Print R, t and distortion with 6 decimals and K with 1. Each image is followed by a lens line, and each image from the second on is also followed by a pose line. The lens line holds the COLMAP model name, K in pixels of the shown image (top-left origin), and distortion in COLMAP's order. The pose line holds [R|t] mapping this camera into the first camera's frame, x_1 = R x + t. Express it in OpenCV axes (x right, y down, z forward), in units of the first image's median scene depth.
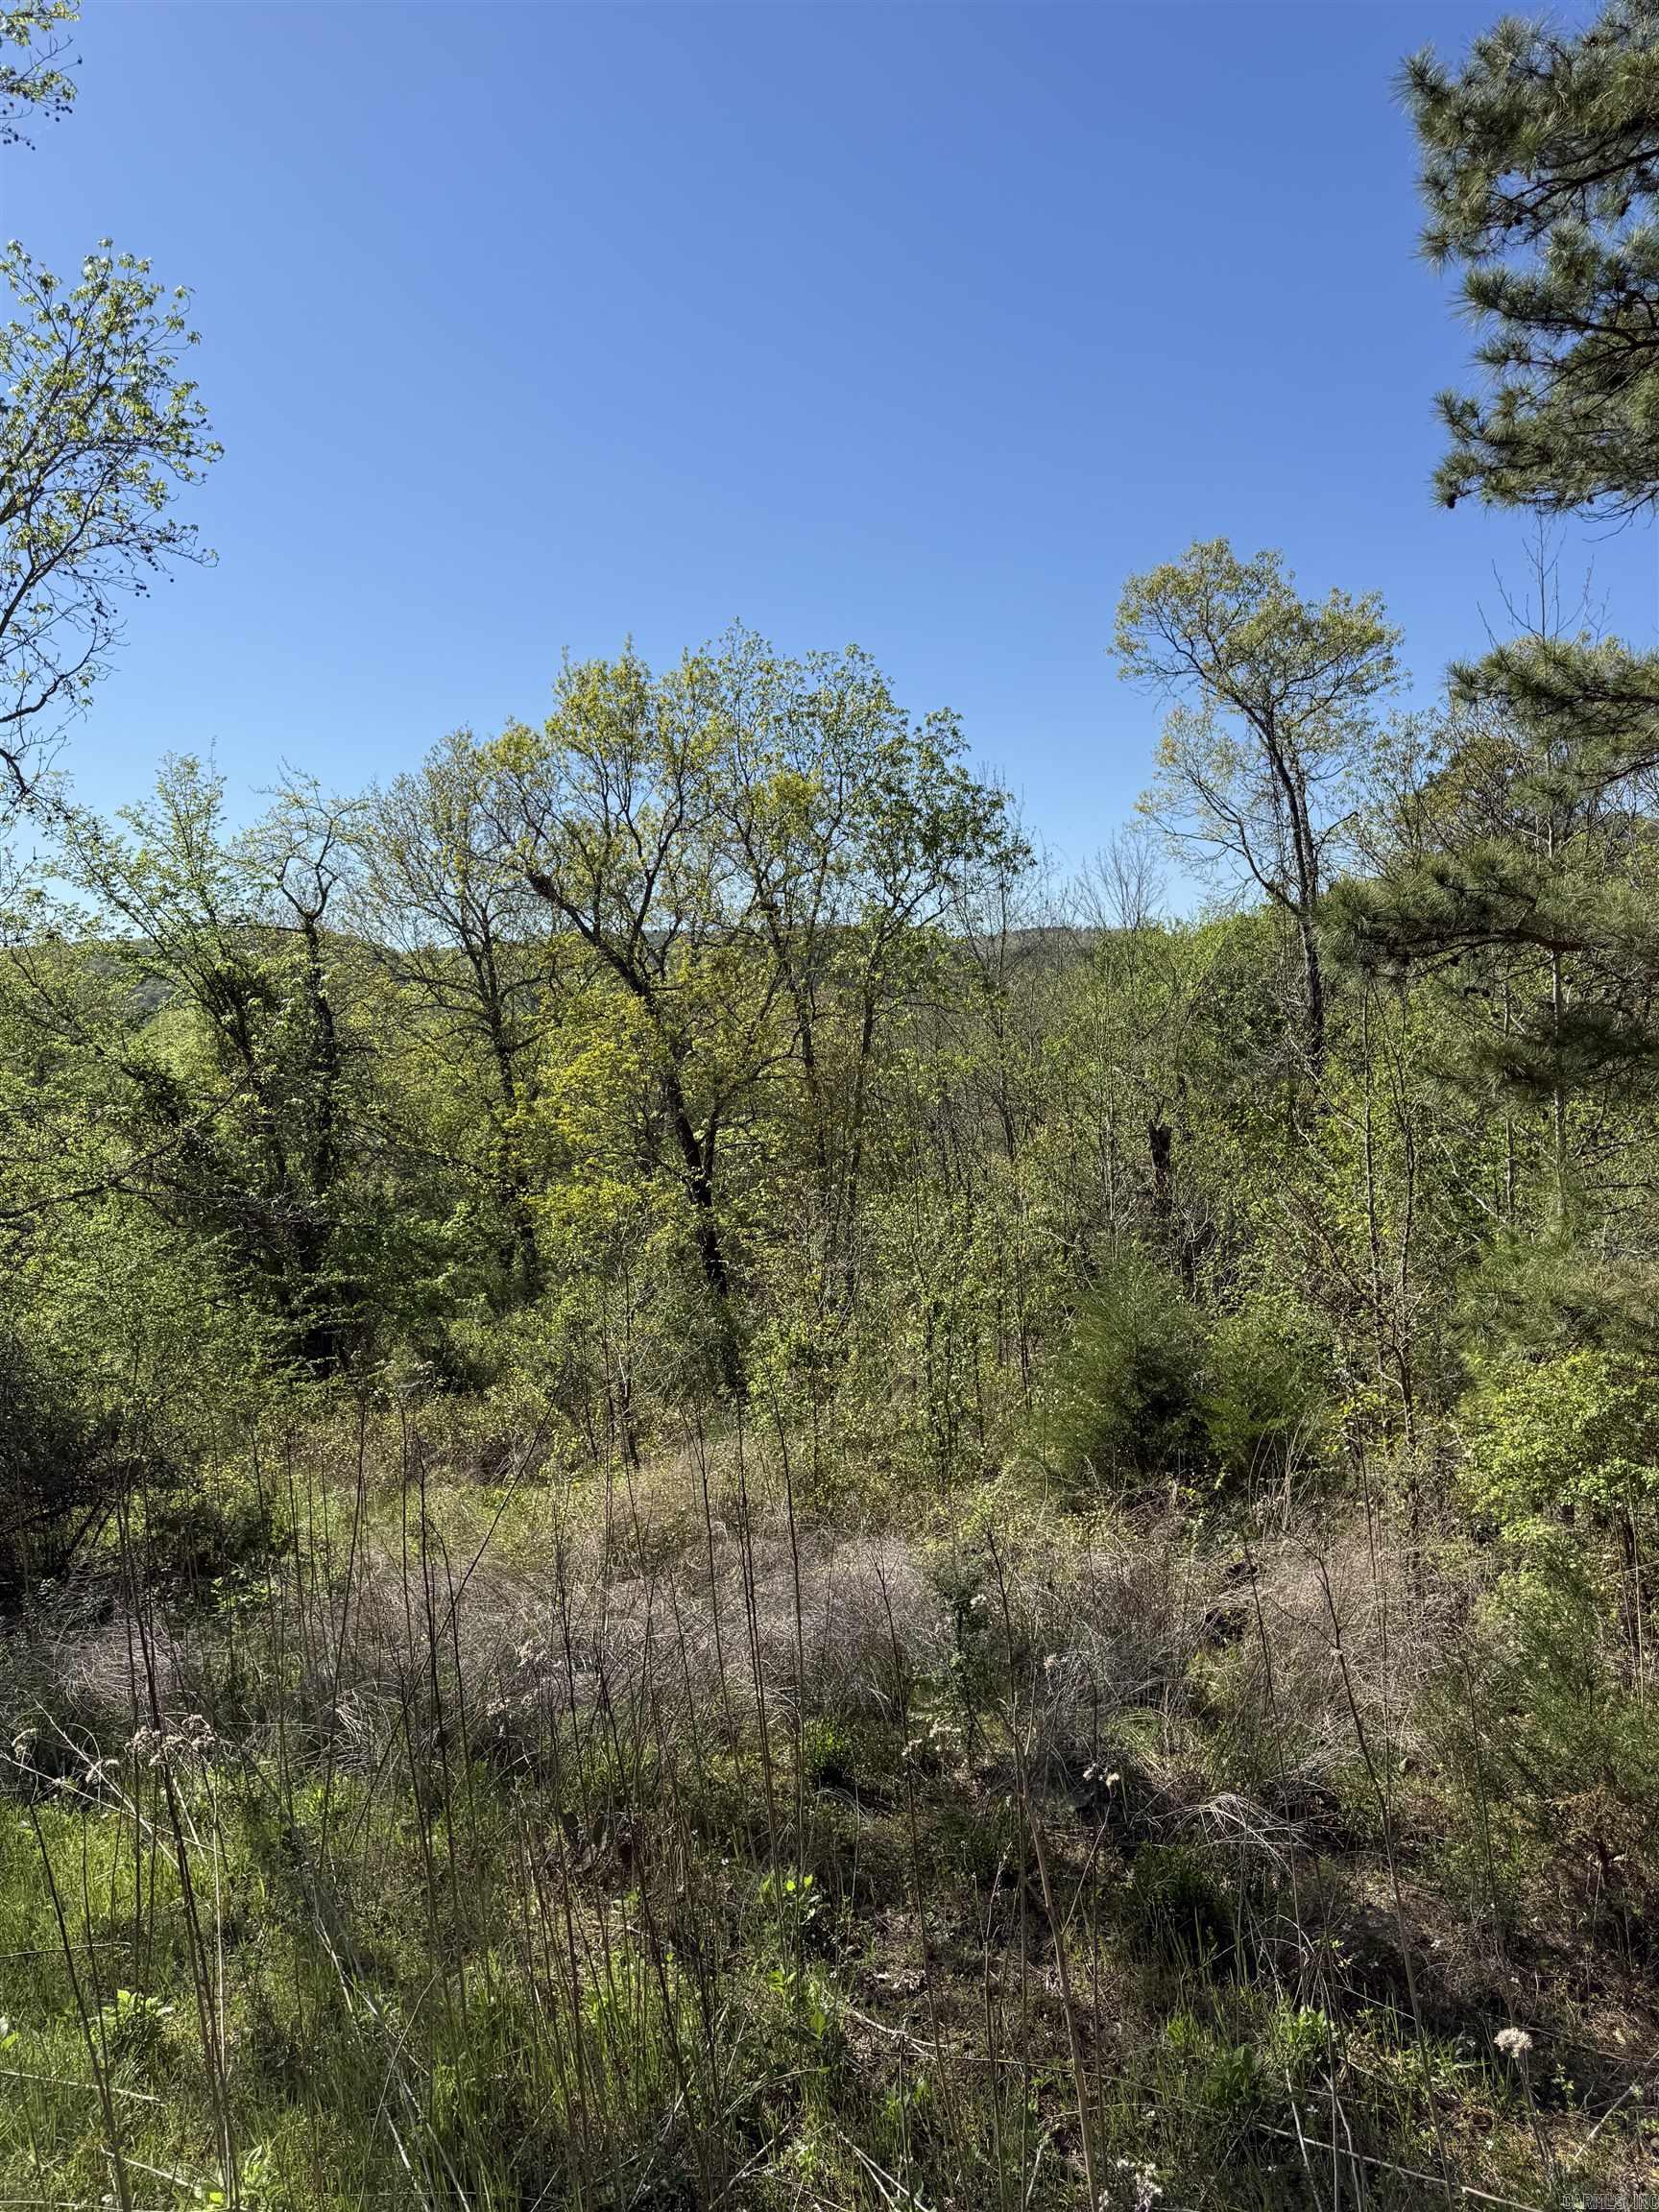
lens RADIAL K [[1536.1, 0, 824.4], [0, 1536.1, 1114.4], [0, 0, 1]] dist [0.168332, -0.363803]
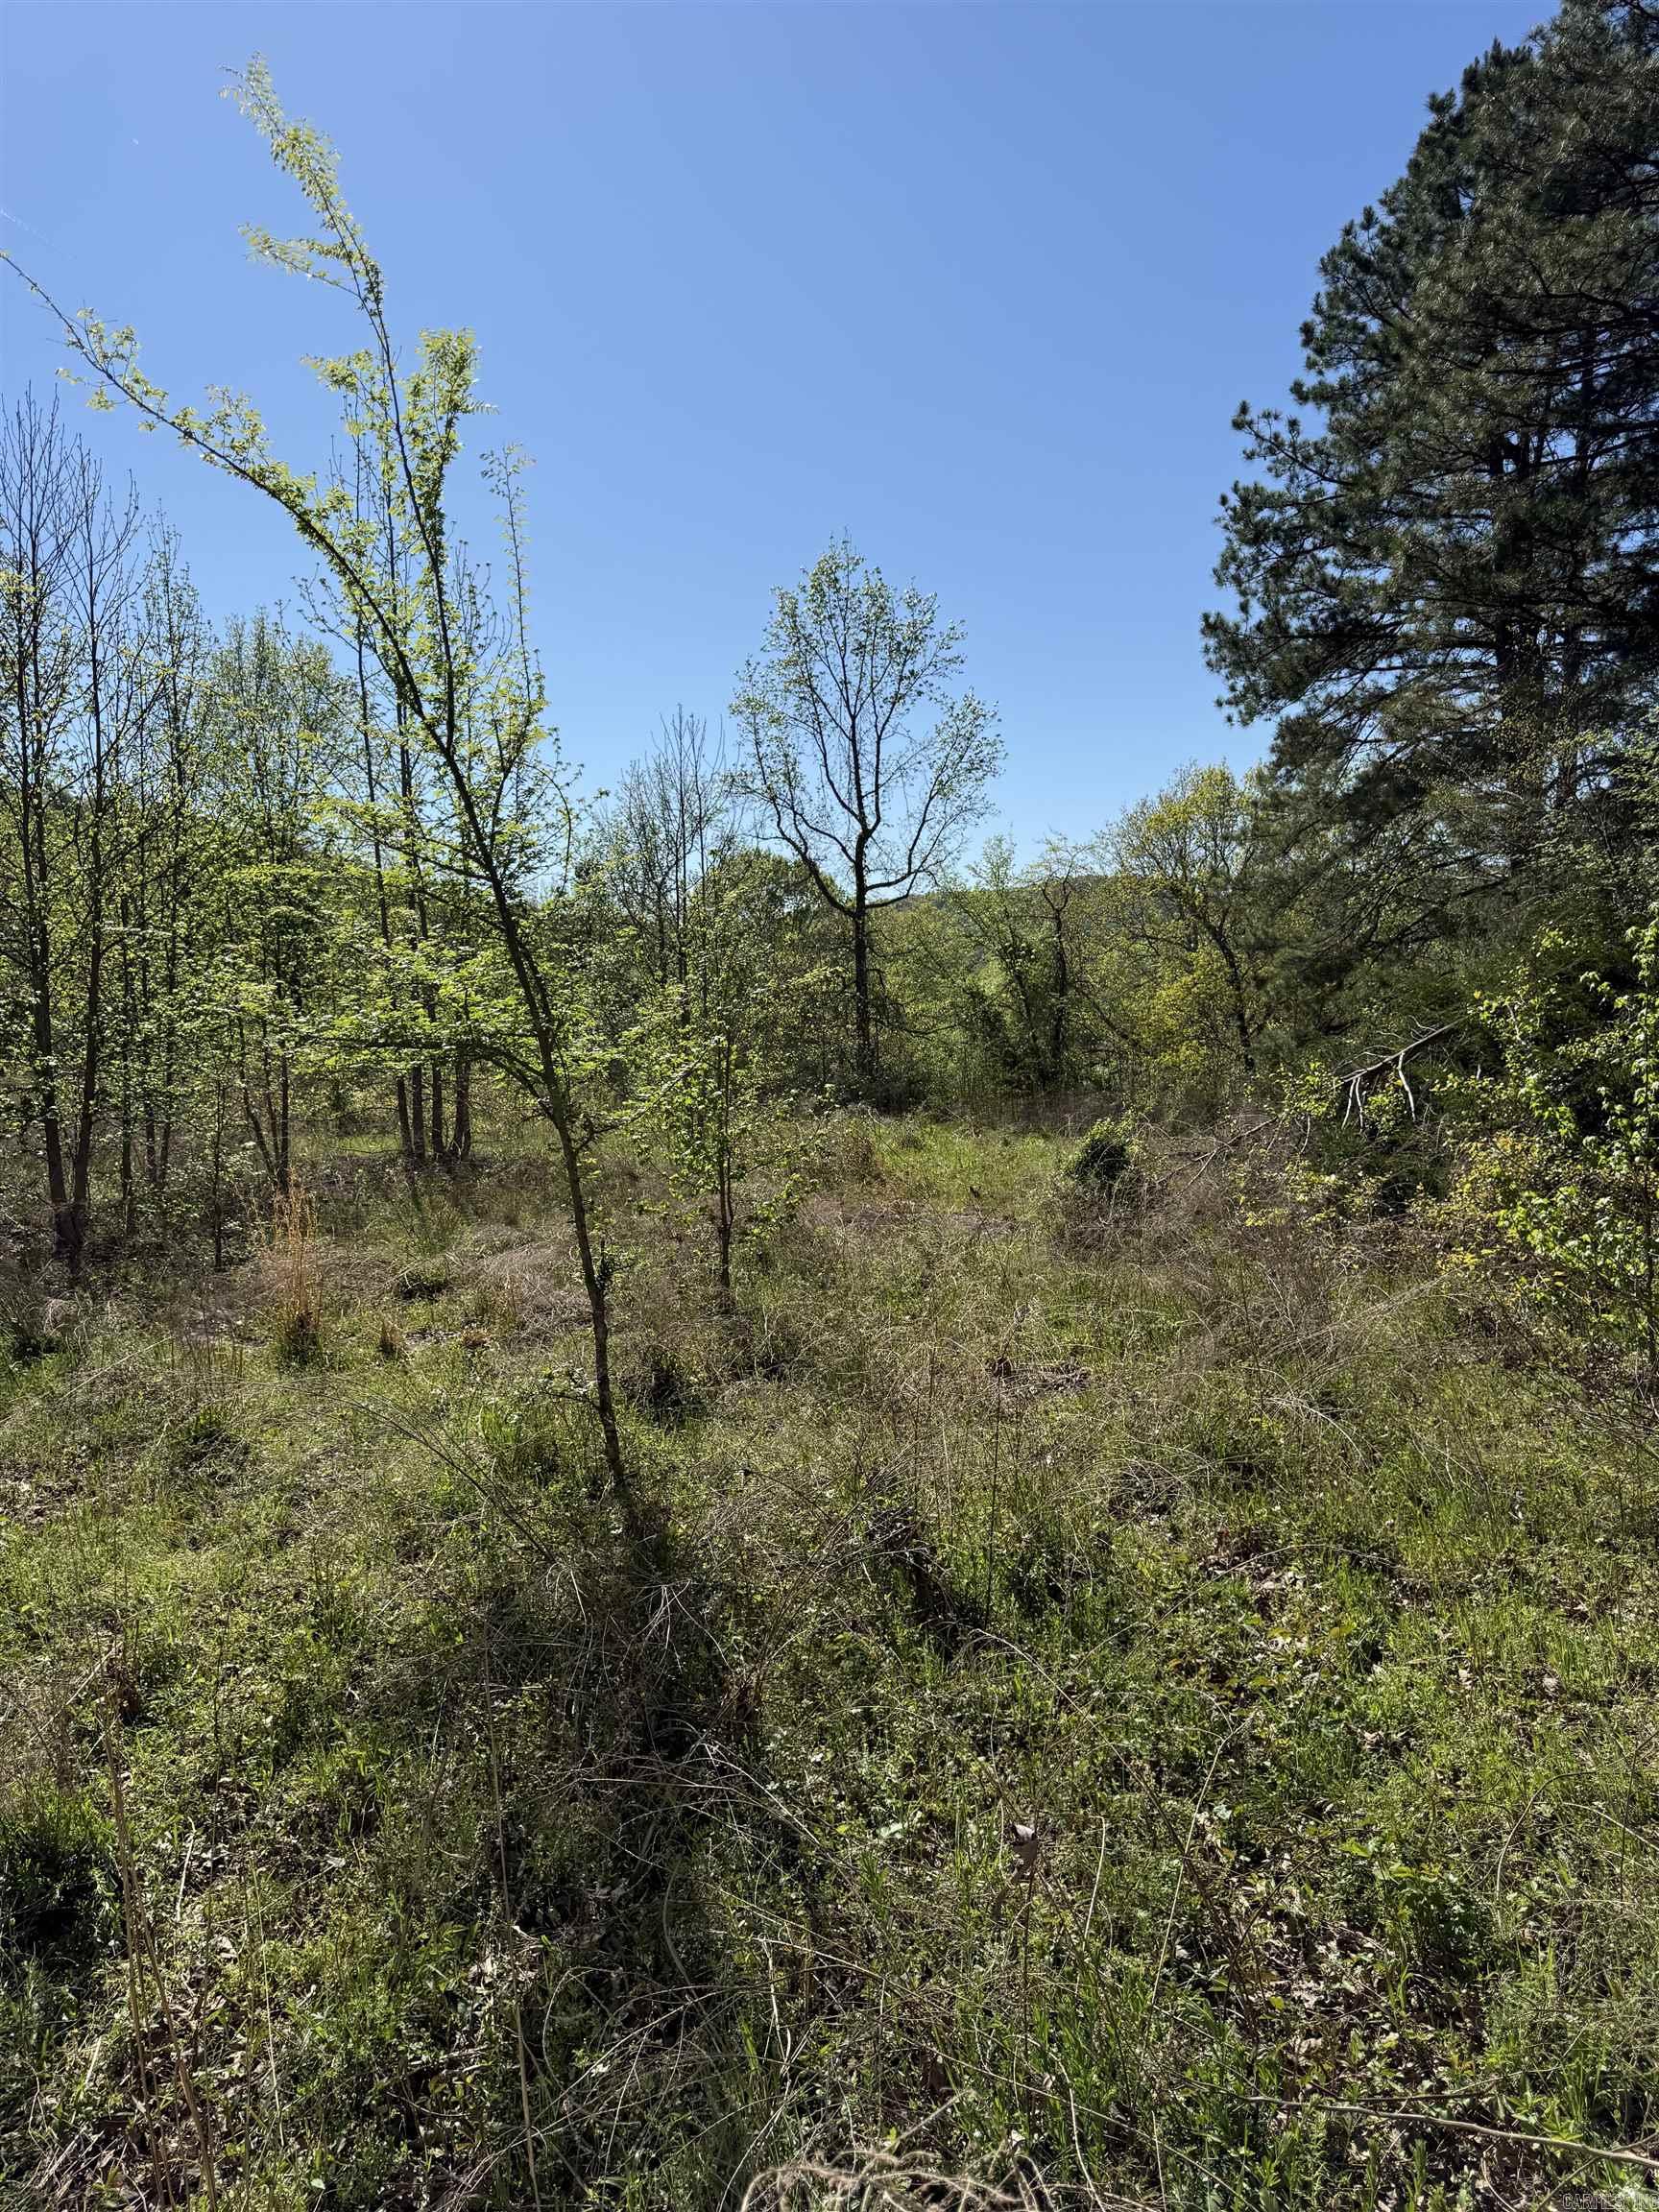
lens RADIAL K [[1536.1, 0, 824.4], [0, 1536.1, 1114.4], [0, 0, 1]] dist [0.168332, -0.363803]
pose [[0.867470, 0.042762, -0.495648, 0.375443], [-0.029139, 0.998956, 0.035187, 0.062481], [0.496635, -0.016081, 0.867810, -0.790919]]
